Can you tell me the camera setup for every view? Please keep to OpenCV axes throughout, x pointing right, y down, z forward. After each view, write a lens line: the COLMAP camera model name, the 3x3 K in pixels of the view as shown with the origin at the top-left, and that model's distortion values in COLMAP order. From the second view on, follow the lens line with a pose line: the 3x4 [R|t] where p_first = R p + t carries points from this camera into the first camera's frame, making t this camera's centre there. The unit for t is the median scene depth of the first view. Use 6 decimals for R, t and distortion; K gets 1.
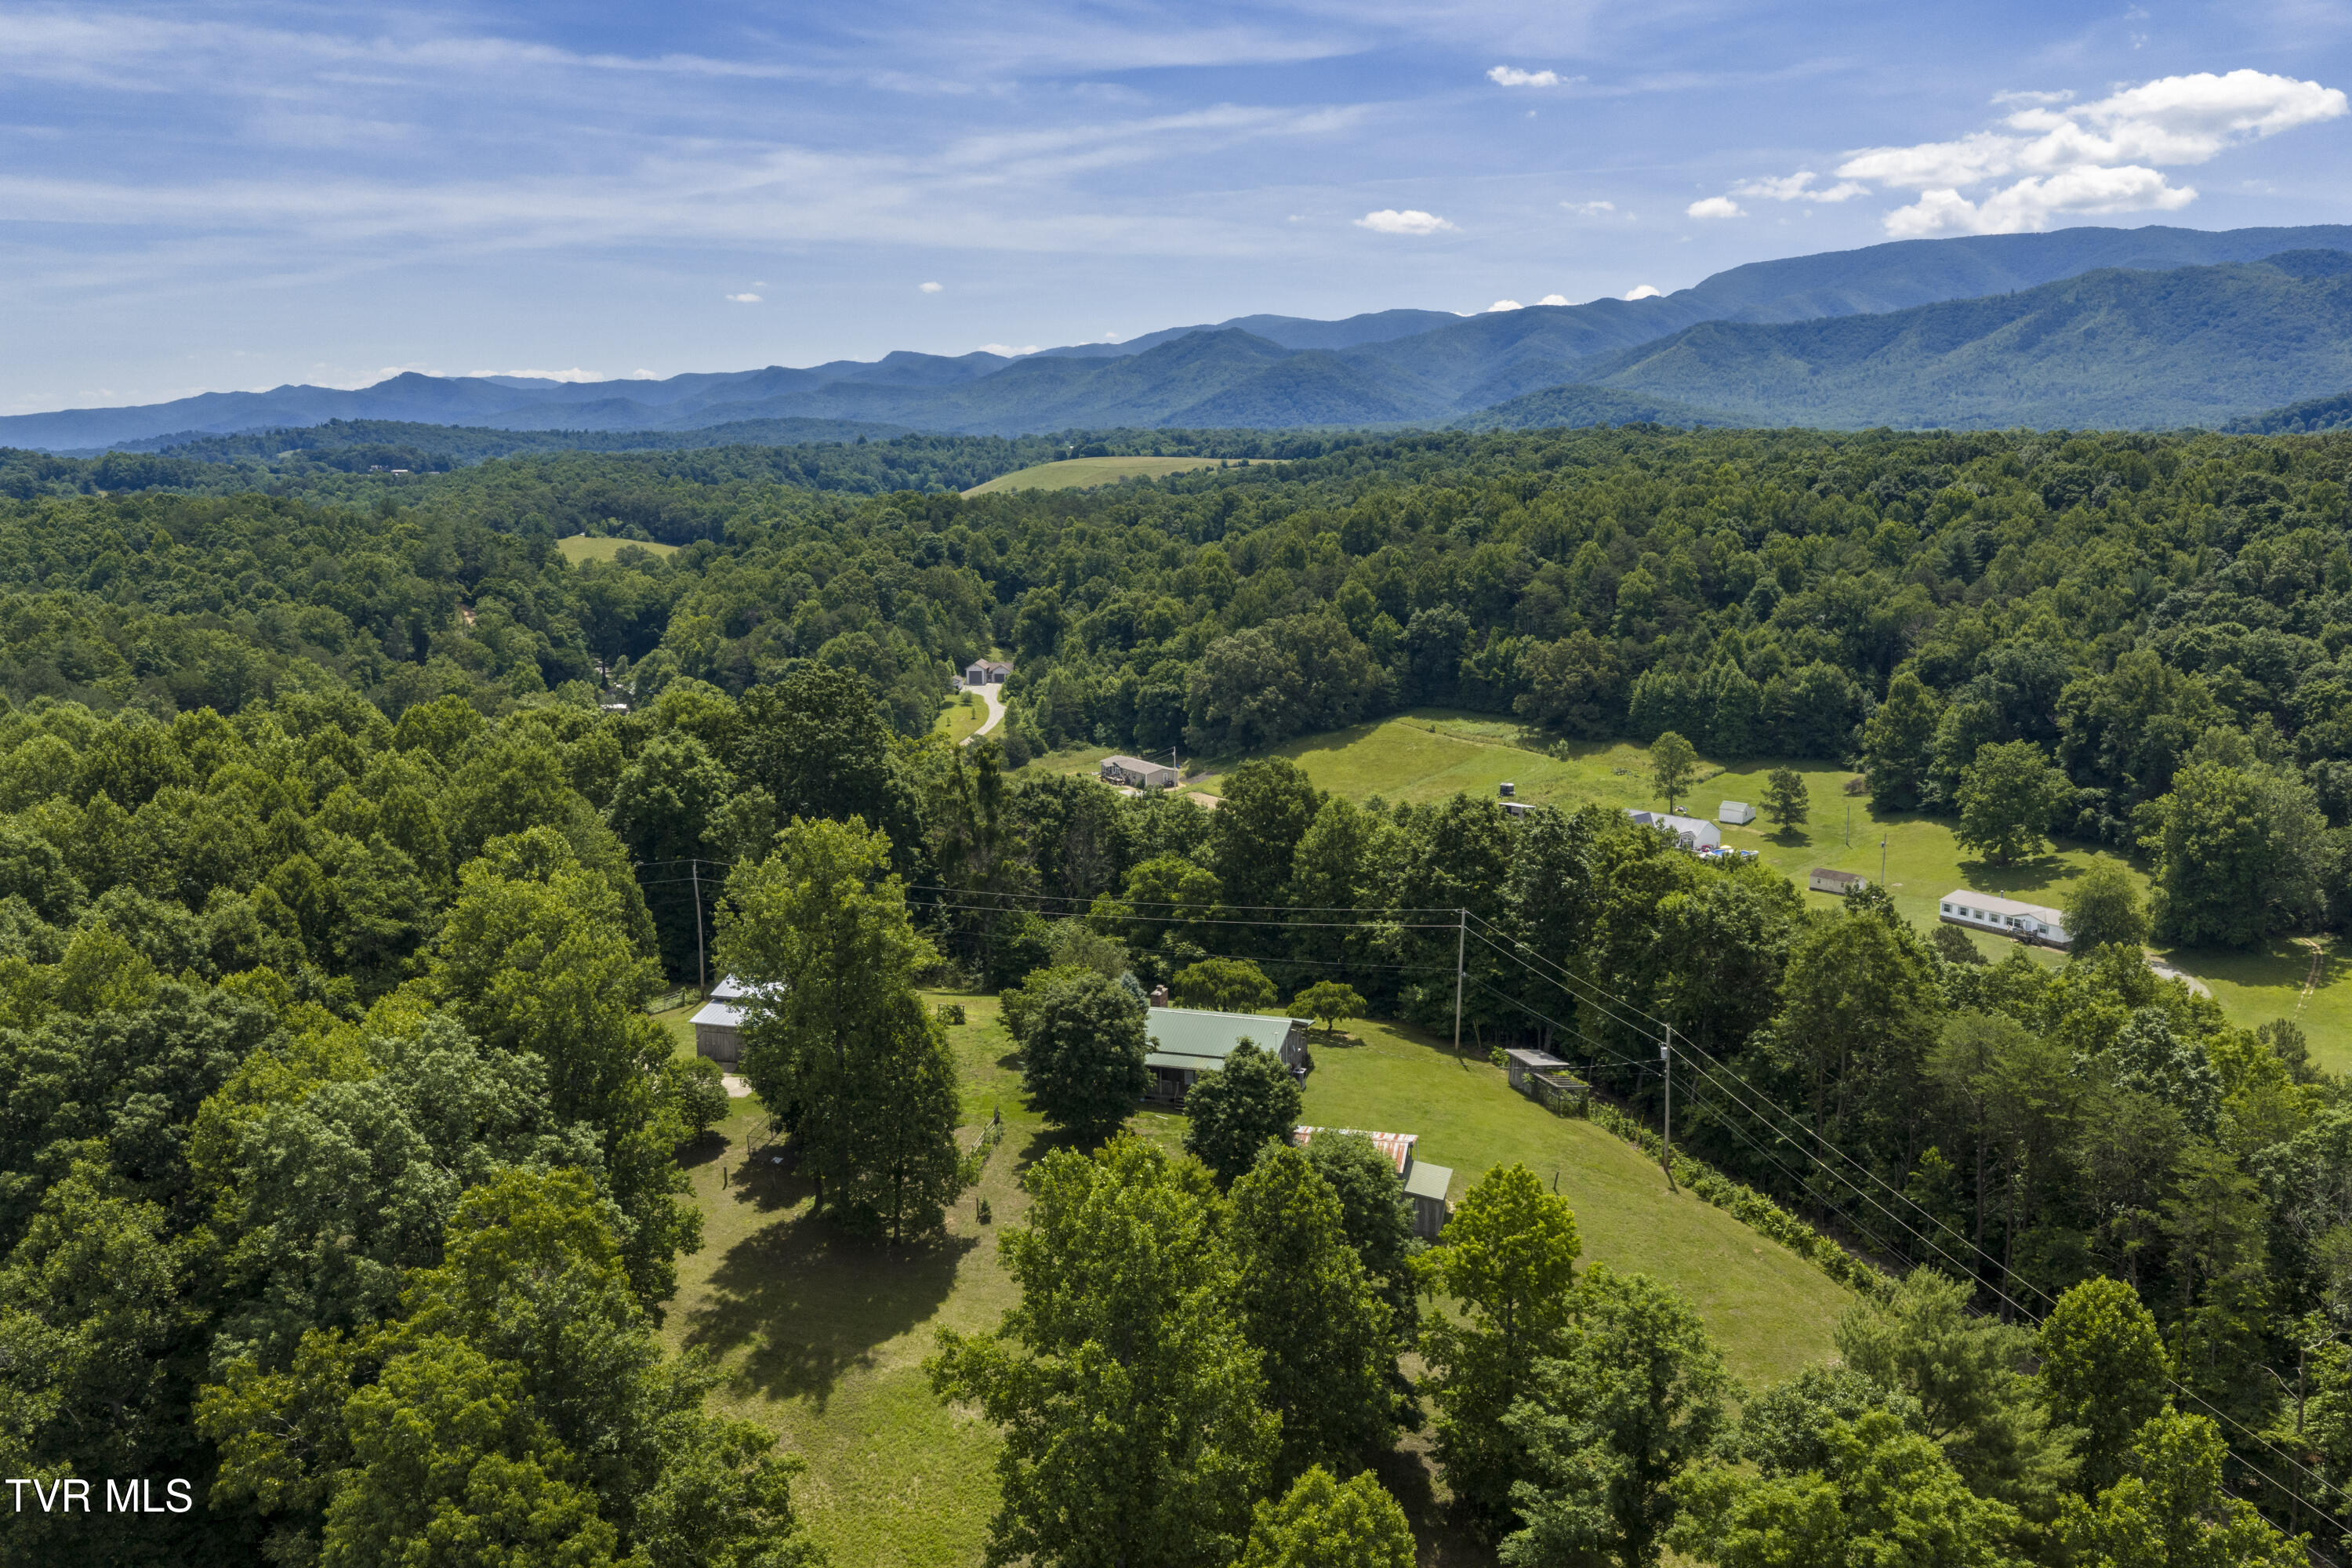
lens RADIAL K [[1972.3, 0, 1176.0], [0, 1972.3, 784.0], [0, 0, 1]] dist [0.008872, 0.004786]
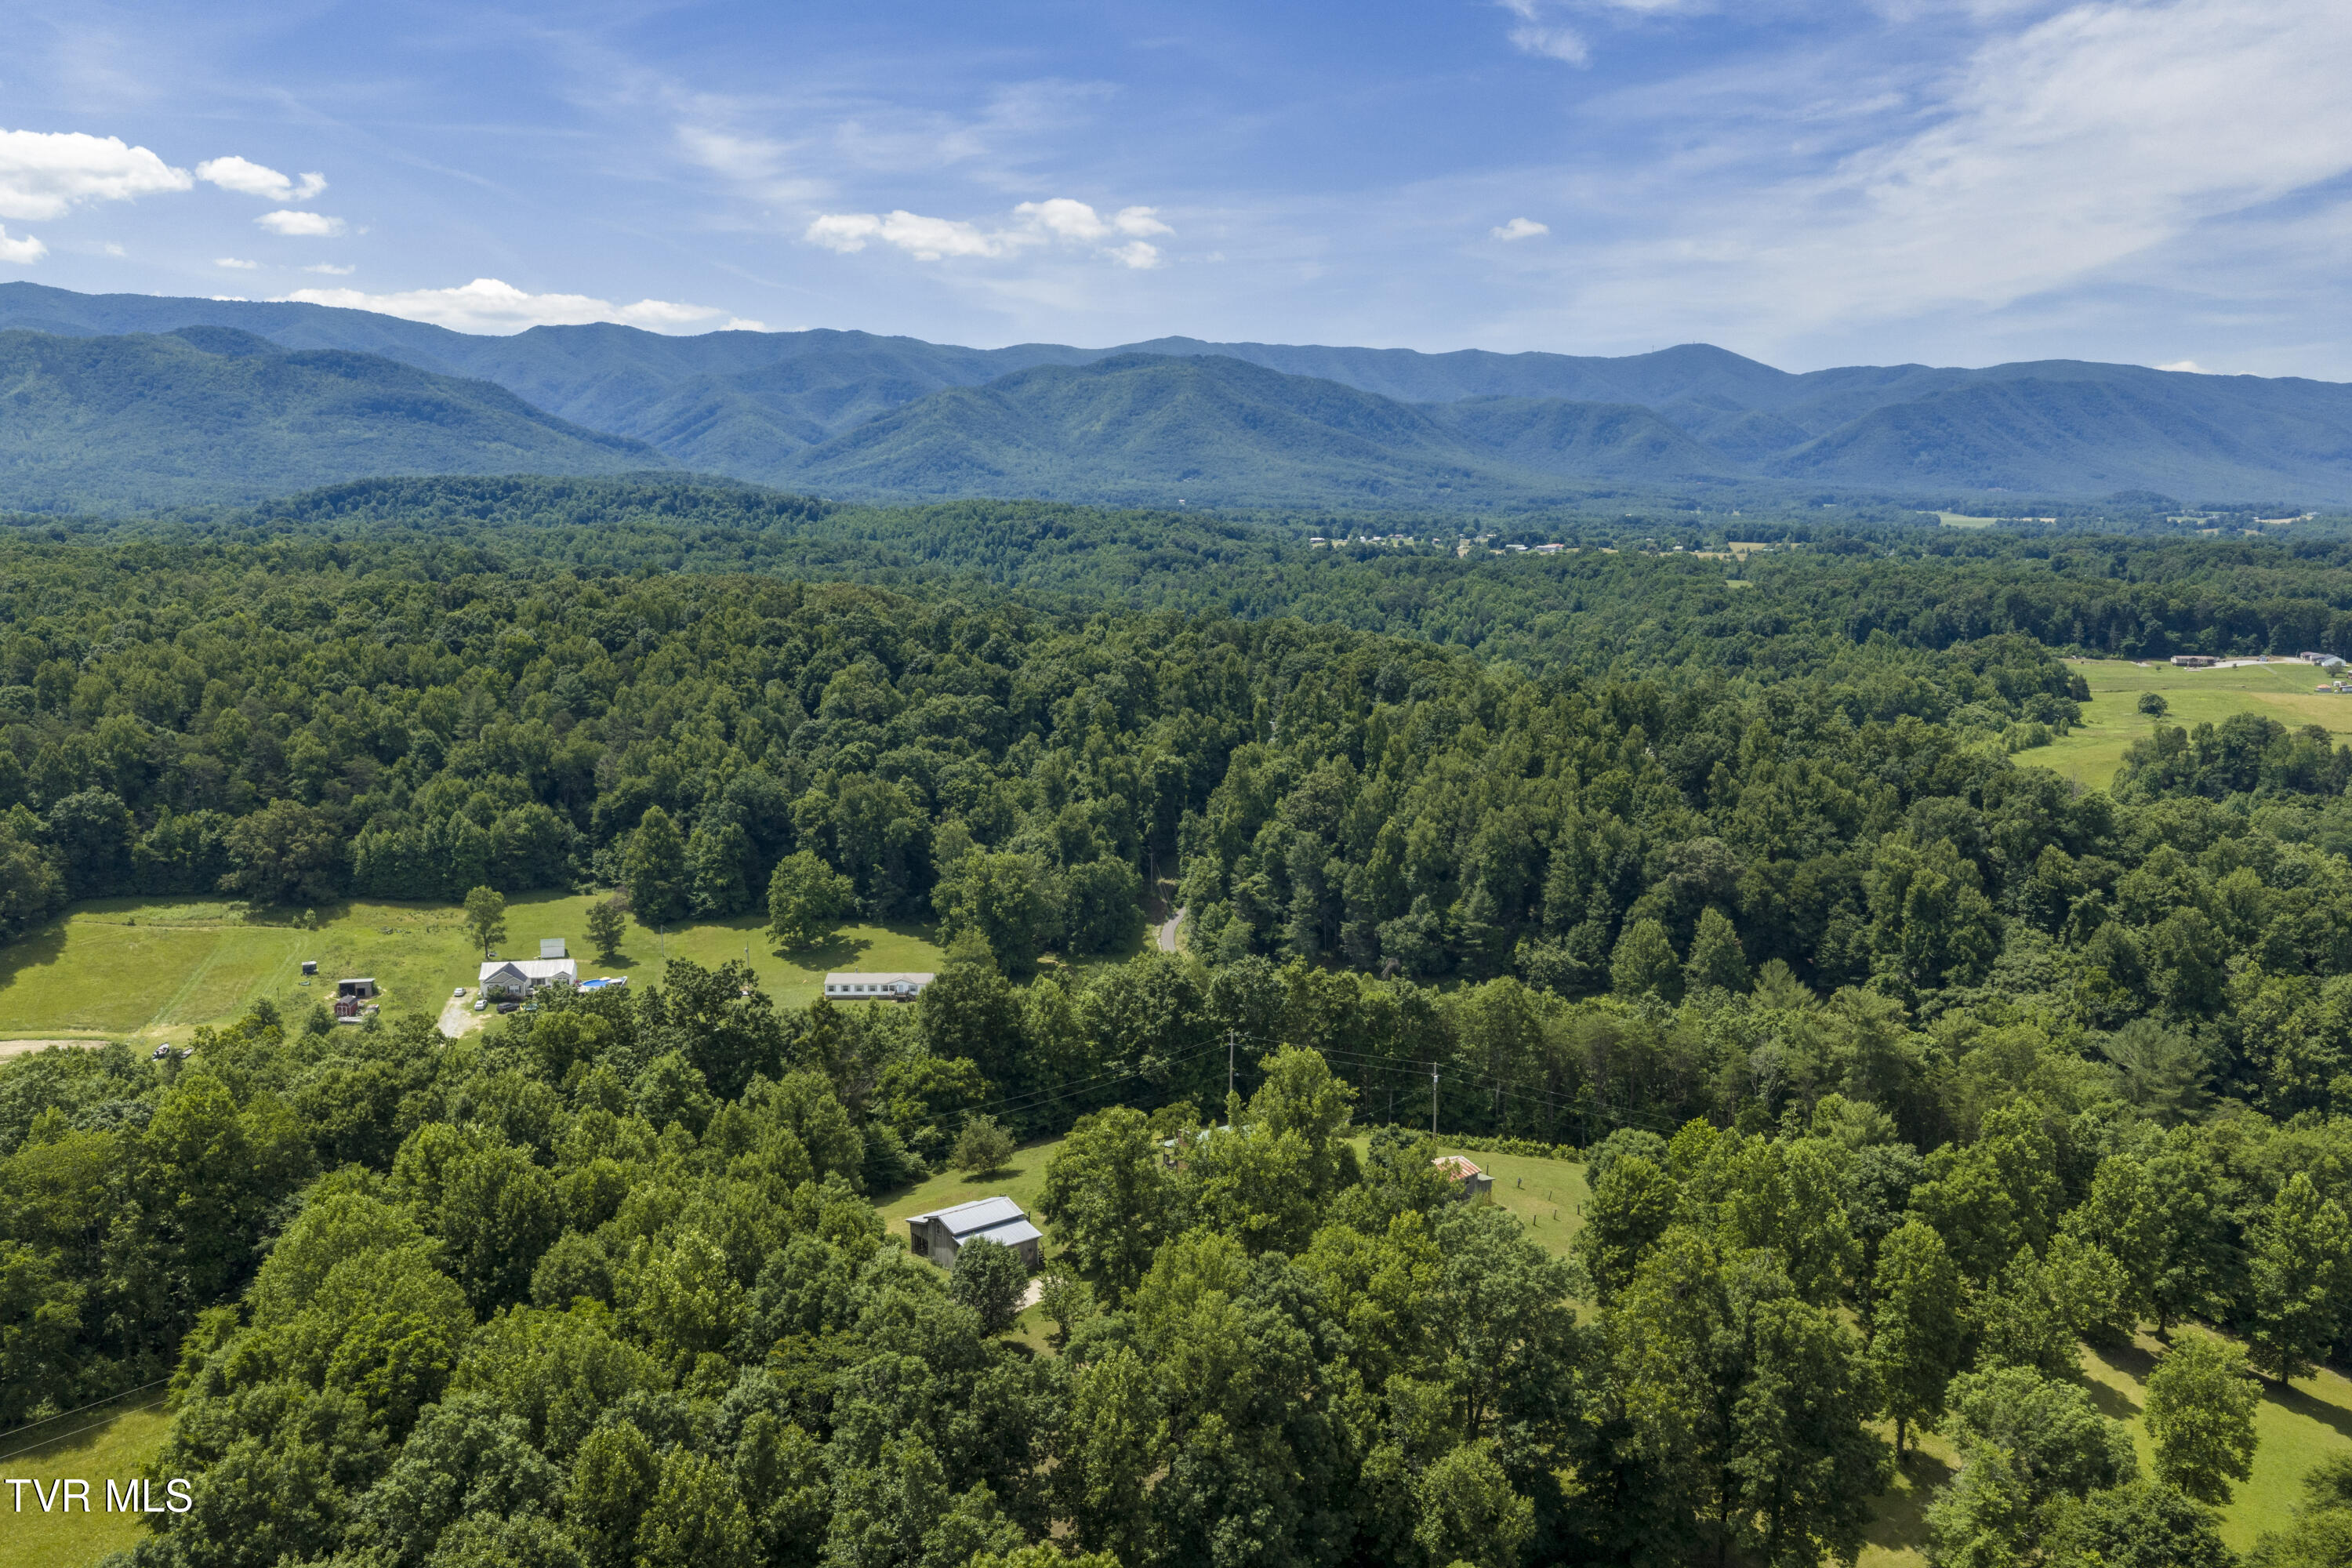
lens RADIAL K [[1972.3, 0, 1176.0], [0, 1972.3, 784.0], [0, 0, 1]] dist [0.008872, 0.004786]
pose [[0.567273, -0.115072, 0.815450, -0.363462], [0.139019, 0.989360, 0.042904, -0.065464], [-0.811711, 0.089024, 0.577235, 0.036362]]
